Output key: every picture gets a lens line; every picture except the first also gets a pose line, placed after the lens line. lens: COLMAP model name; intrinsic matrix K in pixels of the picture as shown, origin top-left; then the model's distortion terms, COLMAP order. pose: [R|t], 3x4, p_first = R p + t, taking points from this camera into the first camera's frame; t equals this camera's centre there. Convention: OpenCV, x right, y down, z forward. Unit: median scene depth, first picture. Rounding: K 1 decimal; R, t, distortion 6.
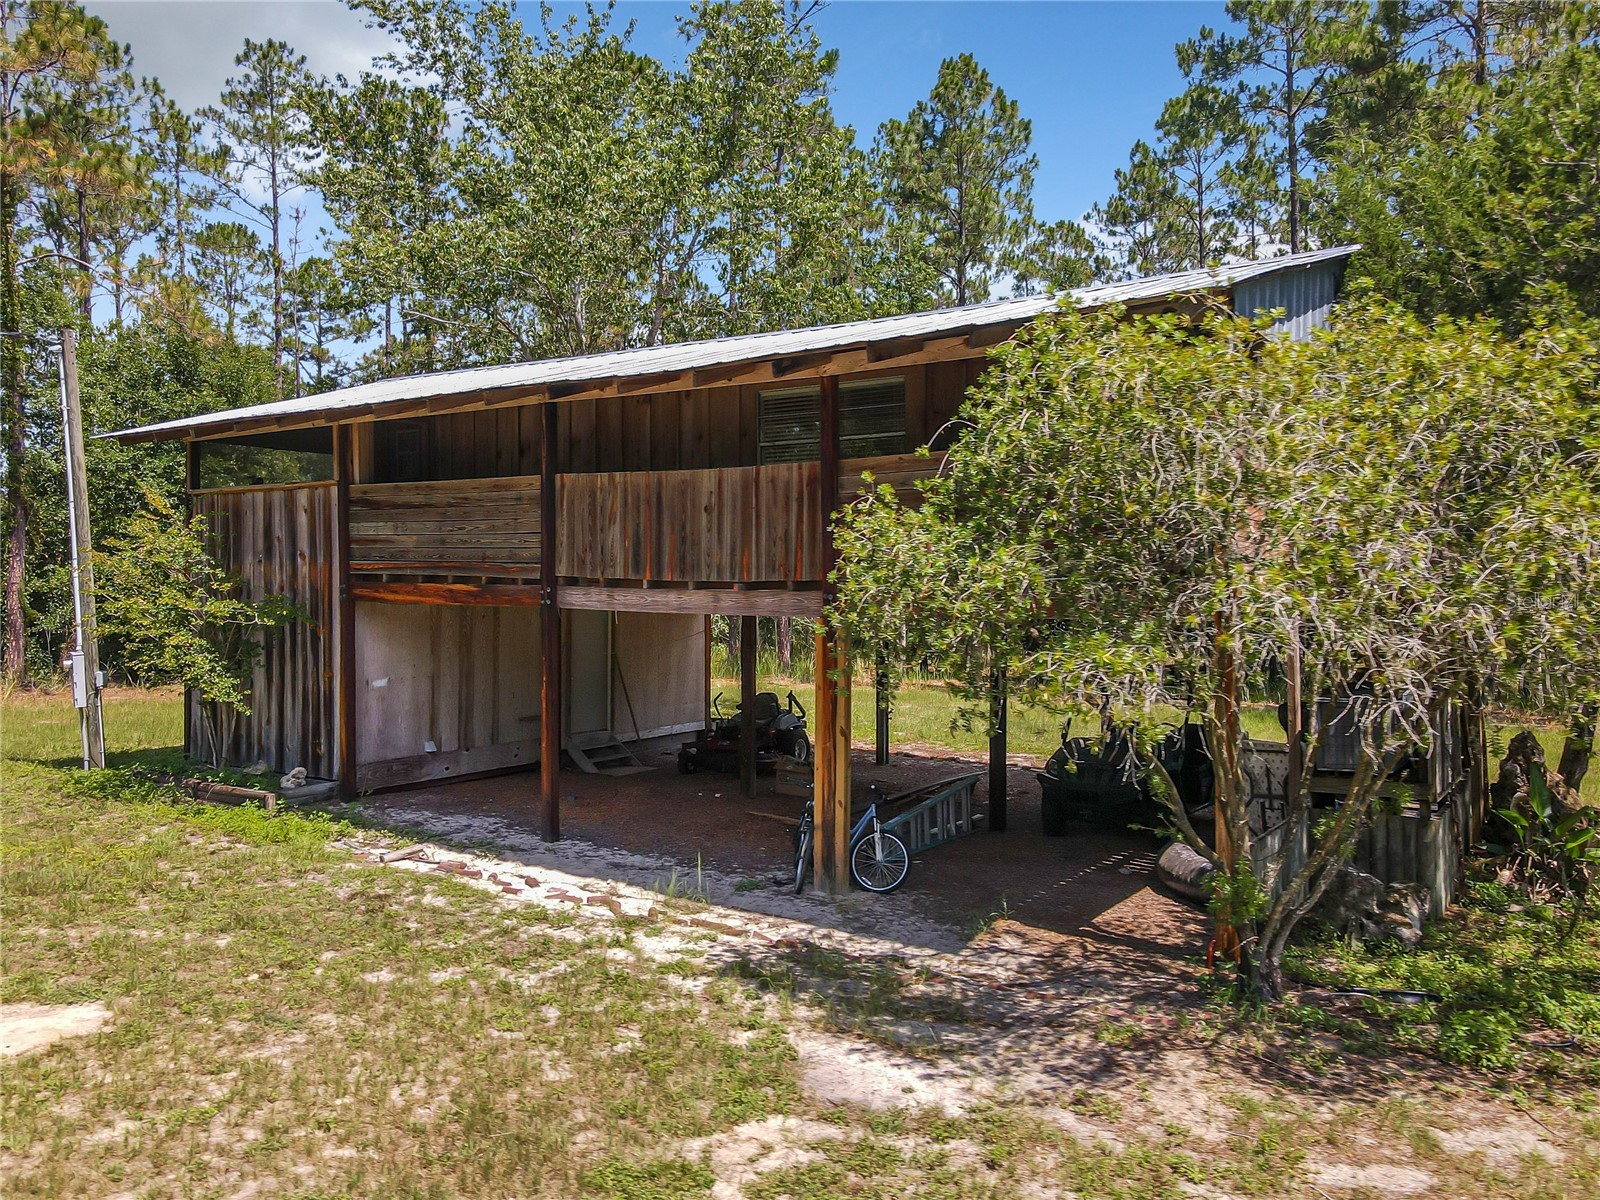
lens RADIAL K [[1211.5, 0, 800.0], [0, 1211.5, 600.0], [0, 0, 1]] dist [0.011706, 0.009288]
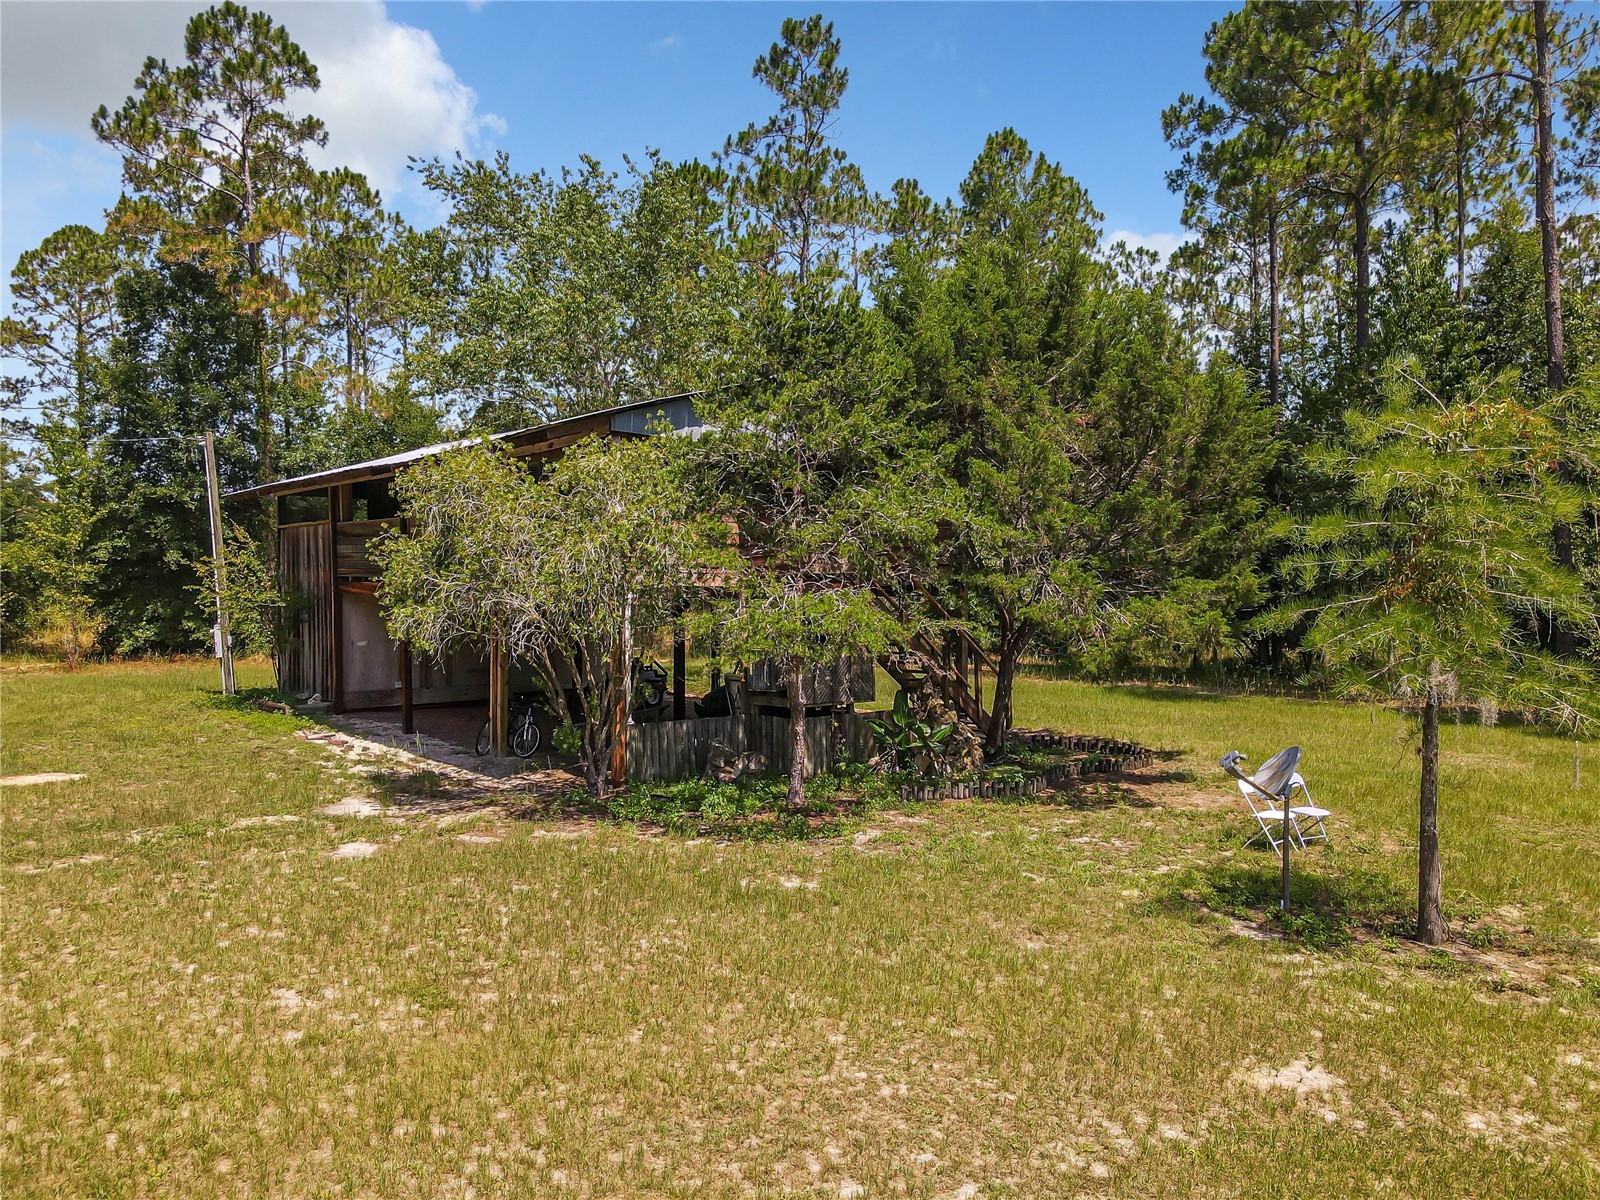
lens RADIAL K [[1211.5, 0, 800.0], [0, 1211.5, 600.0], [0, 0, 1]] dist [0.011706, 0.009288]
pose [[0.961528, 0.000360, -0.274707, 0.300262], [-0.002684, 0.999964, -0.008084, 0.009820], [0.274694, 0.008511, 0.961494, -0.181306]]
